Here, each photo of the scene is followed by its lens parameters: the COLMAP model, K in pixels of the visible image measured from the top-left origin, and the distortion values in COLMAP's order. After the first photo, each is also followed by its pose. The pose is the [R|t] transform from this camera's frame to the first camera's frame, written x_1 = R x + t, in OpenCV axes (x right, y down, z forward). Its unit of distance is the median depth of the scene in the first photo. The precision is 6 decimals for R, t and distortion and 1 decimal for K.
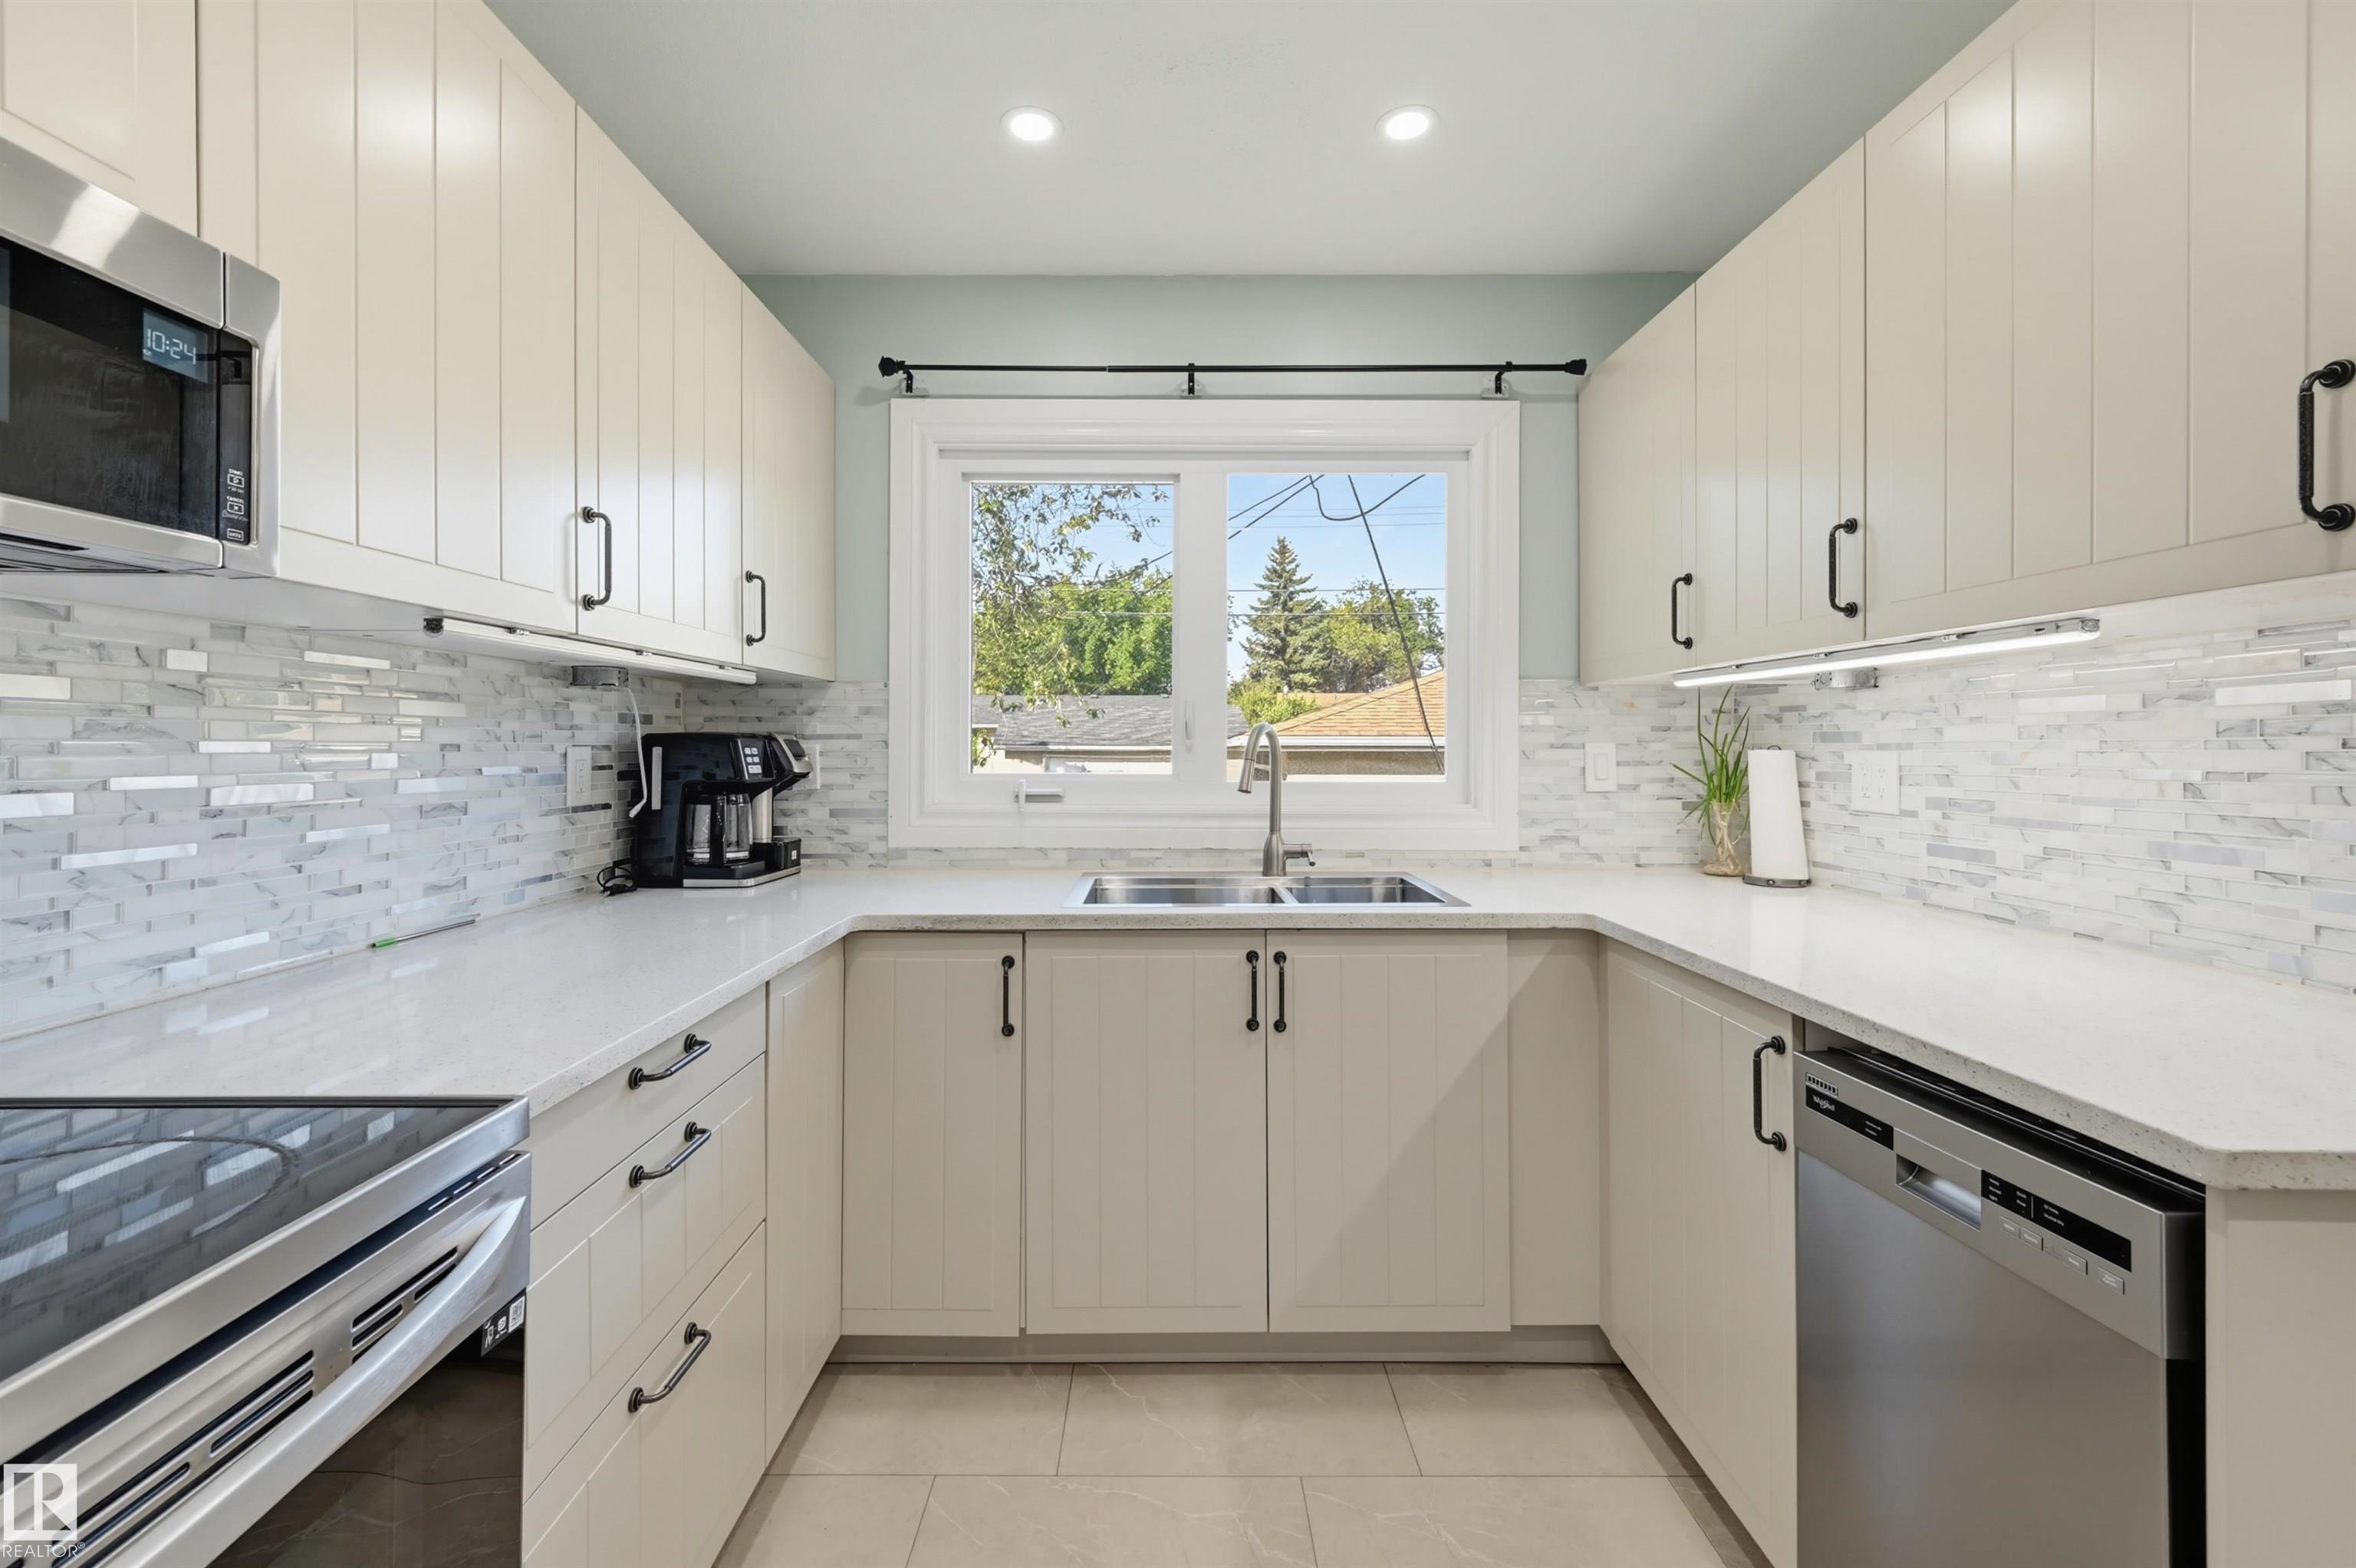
lens RADIAL K [[958.3, 0, 1175.0], [0, 958.3, 748.3], [0, 0, 1]] dist [0.002386, 0.000249]
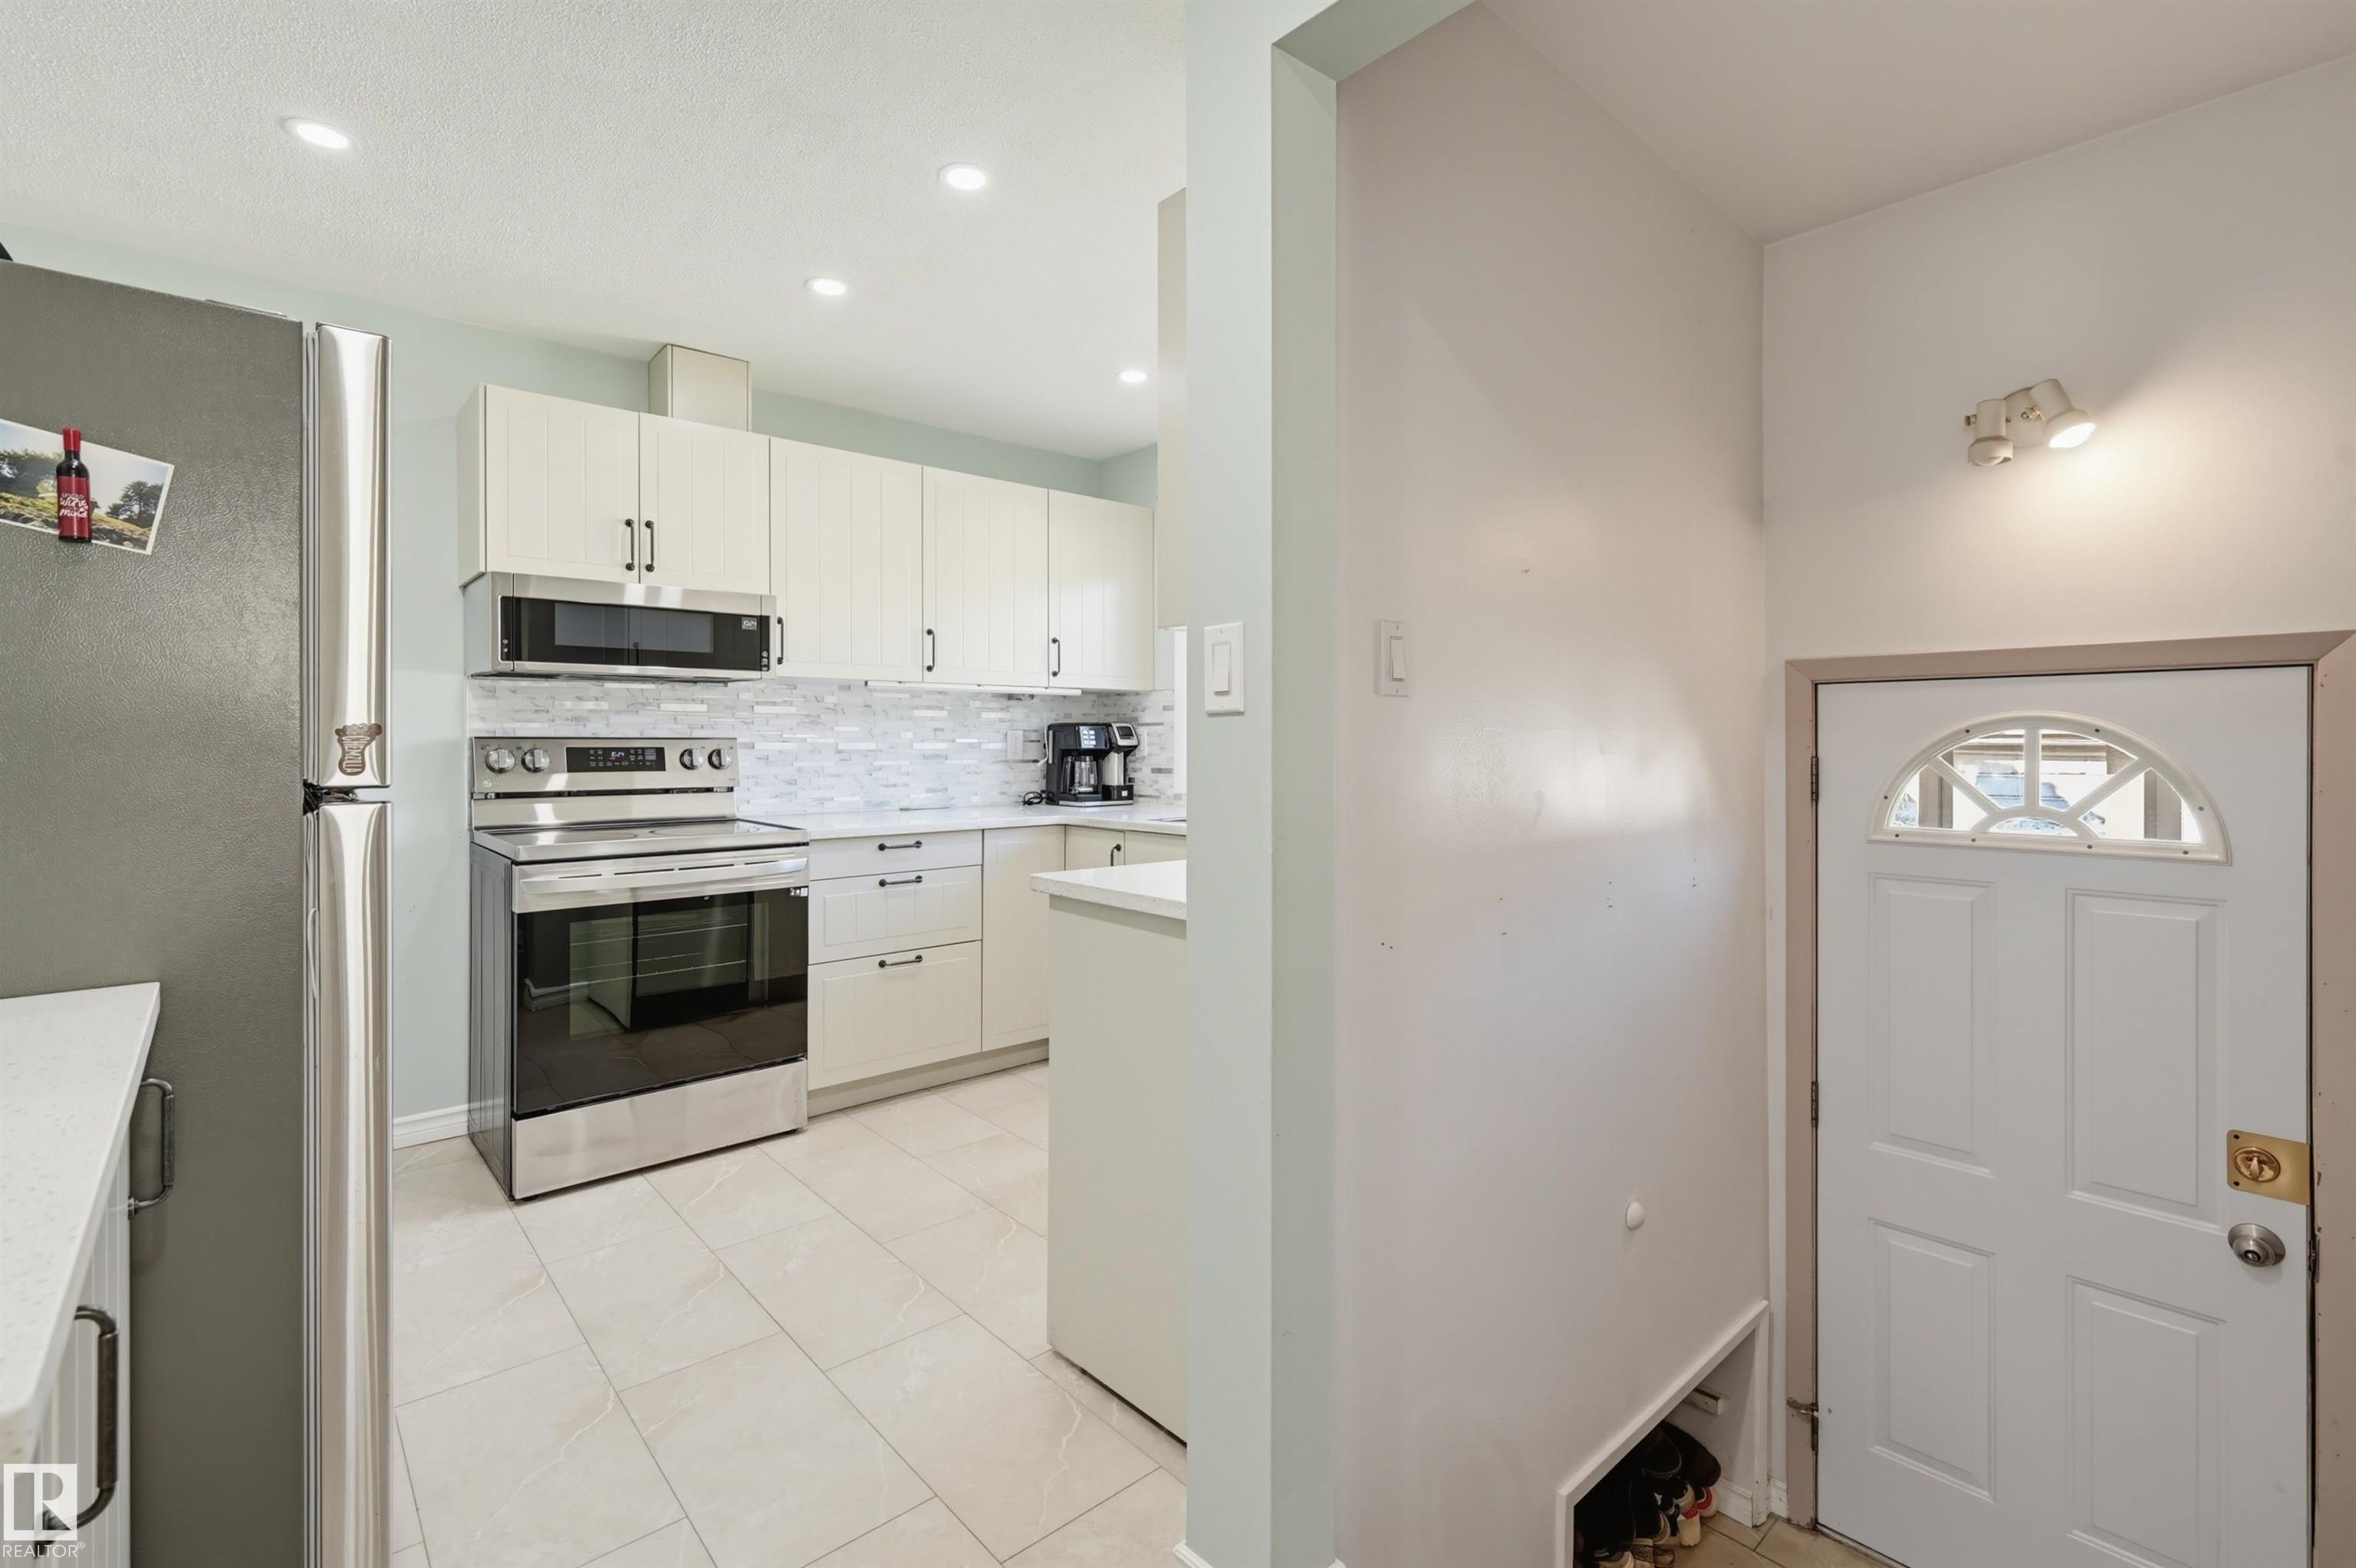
lens RADIAL K [[1057.8, 0, 1188.1], [0, 1057.8, 742.4], [0, 0, 1]] dist [0.000388, 0.000113]
pose [[0.671727, 0.001138, -0.740798, 1.182358], [-0.001999, 0.999998, -0.000276, 0.022546], [0.740796, 0.001666, 0.671727, -0.202280]]
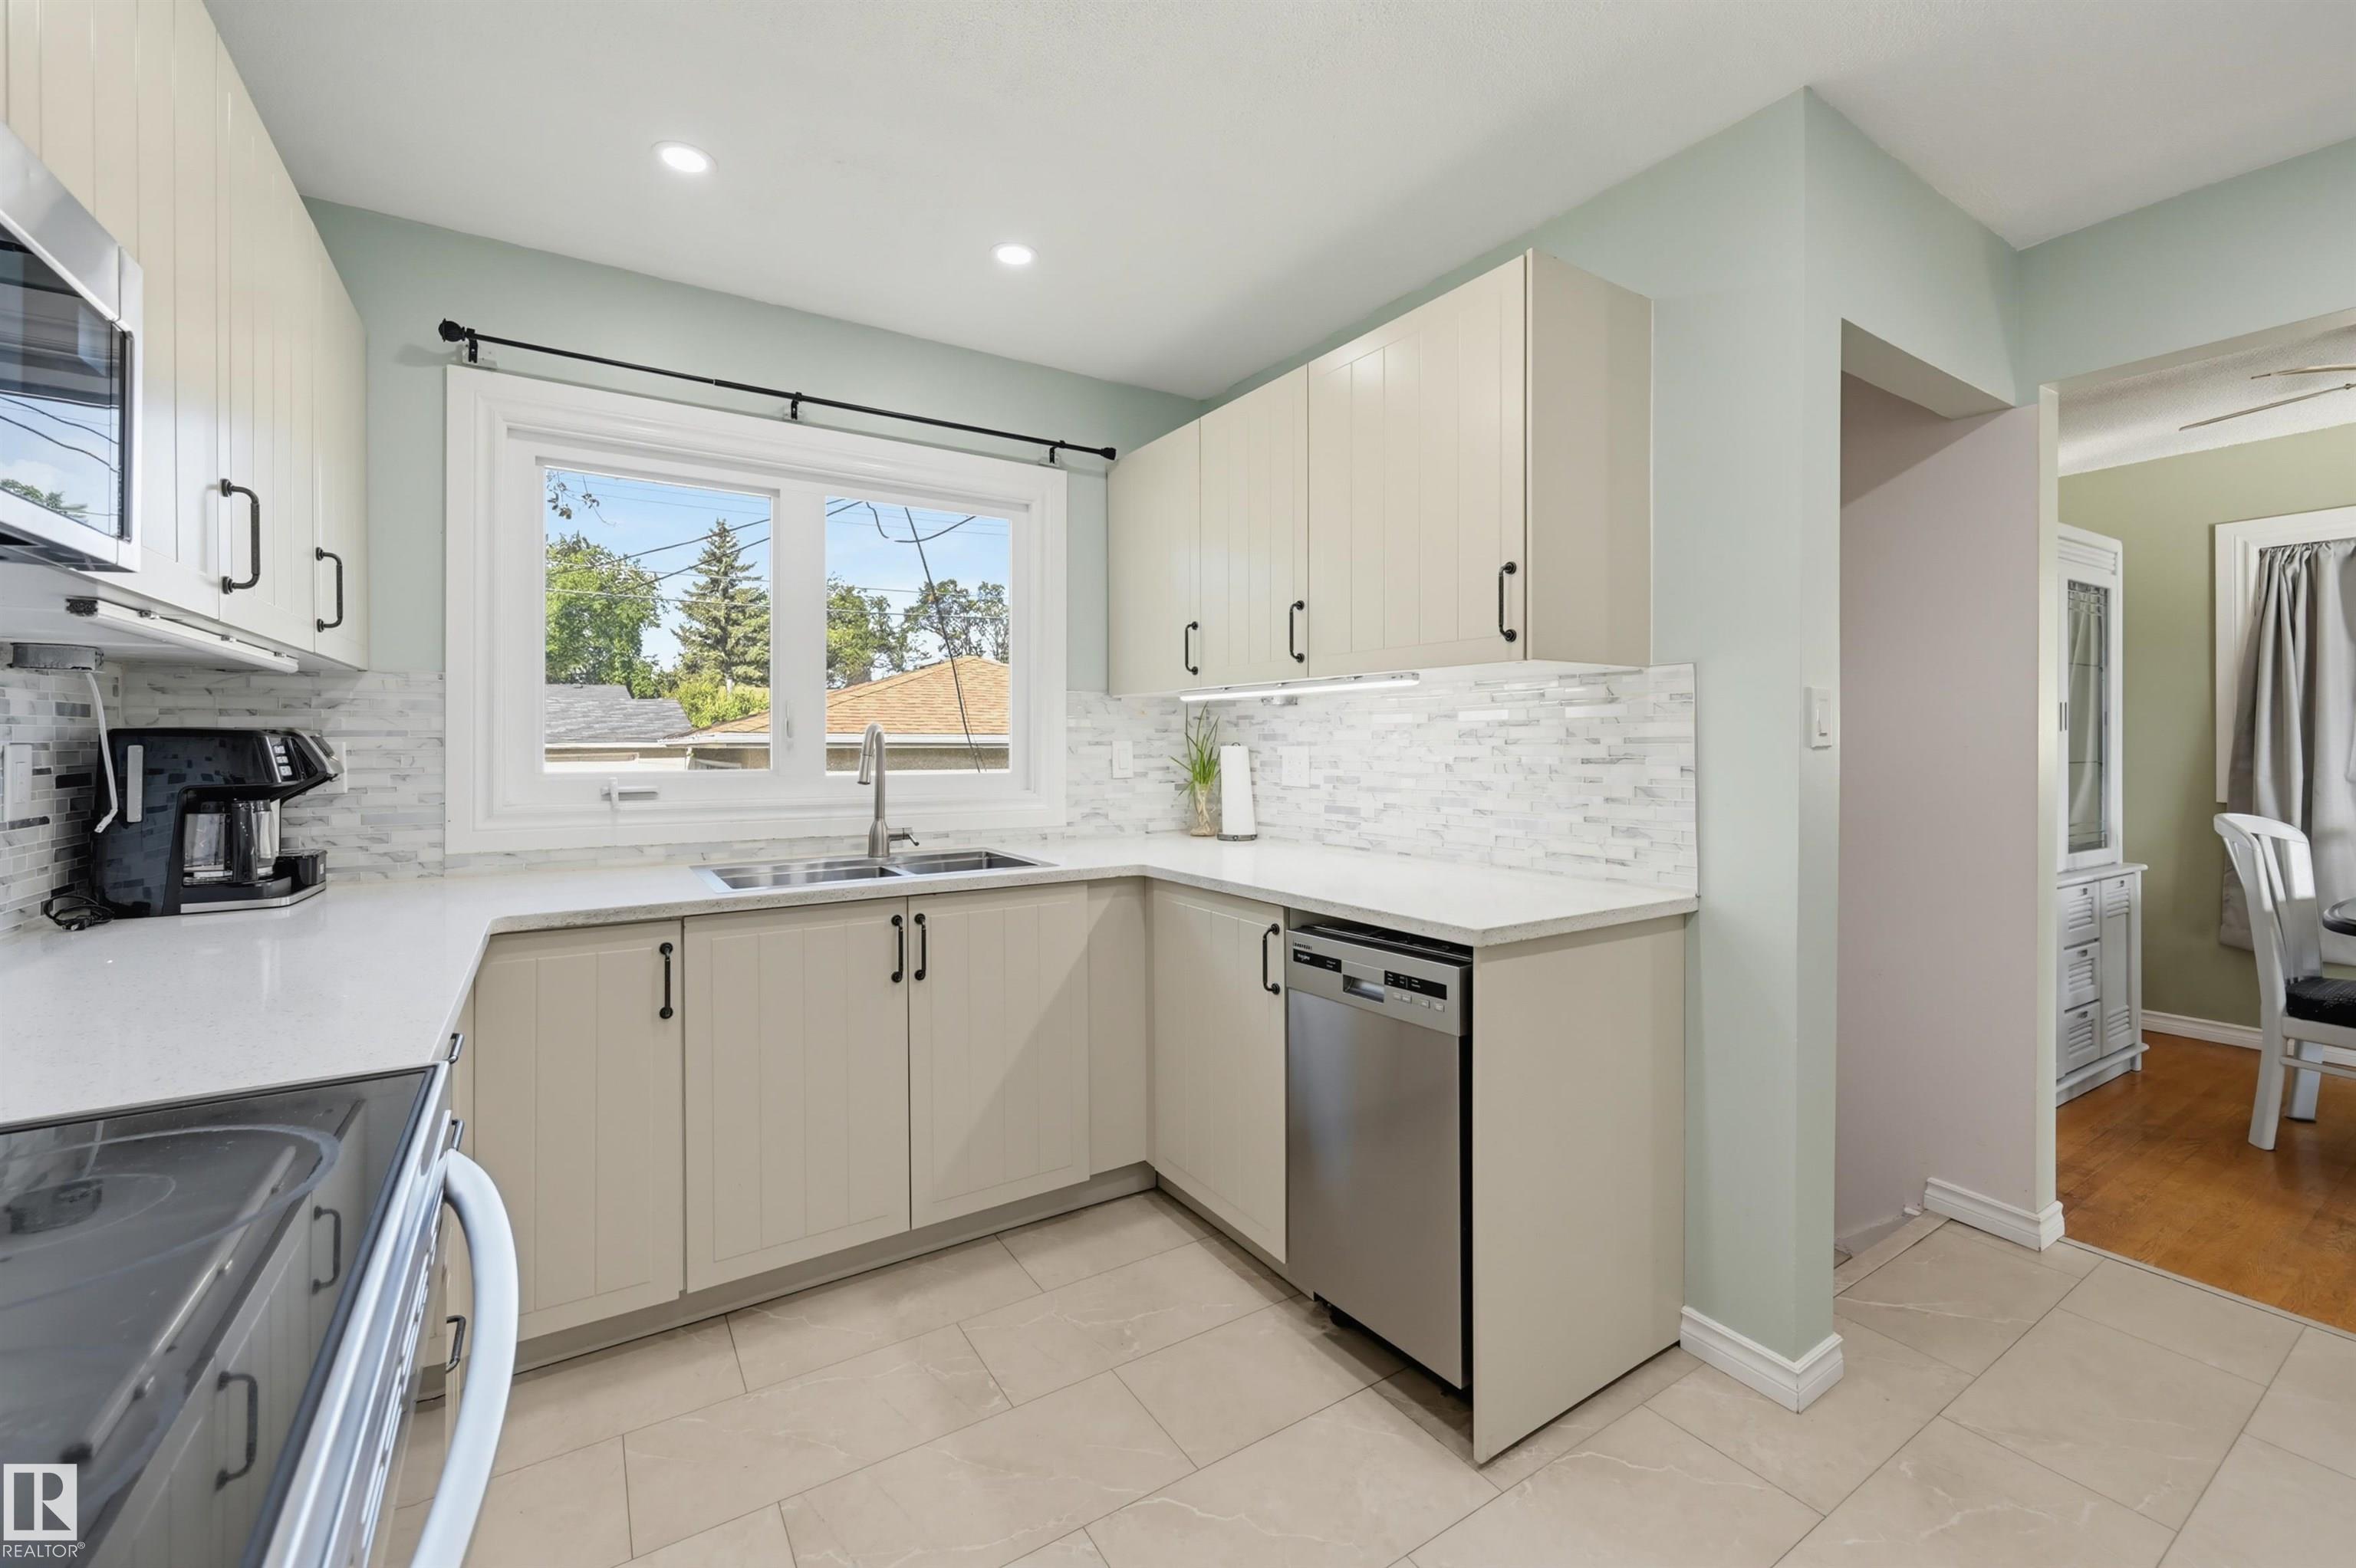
lens RADIAL K [[939.9, 0, 1167.3], [0, 939.9, 751.7], [0, 0, 1]] dist [0.000387, 0.000067]
pose [[0.847178, -0.005431, 0.531281, -0.218856], [0.001797, 0.999971, 0.007358, -0.000122], [-0.531306, -0.005279, 0.847163, -0.144643]]
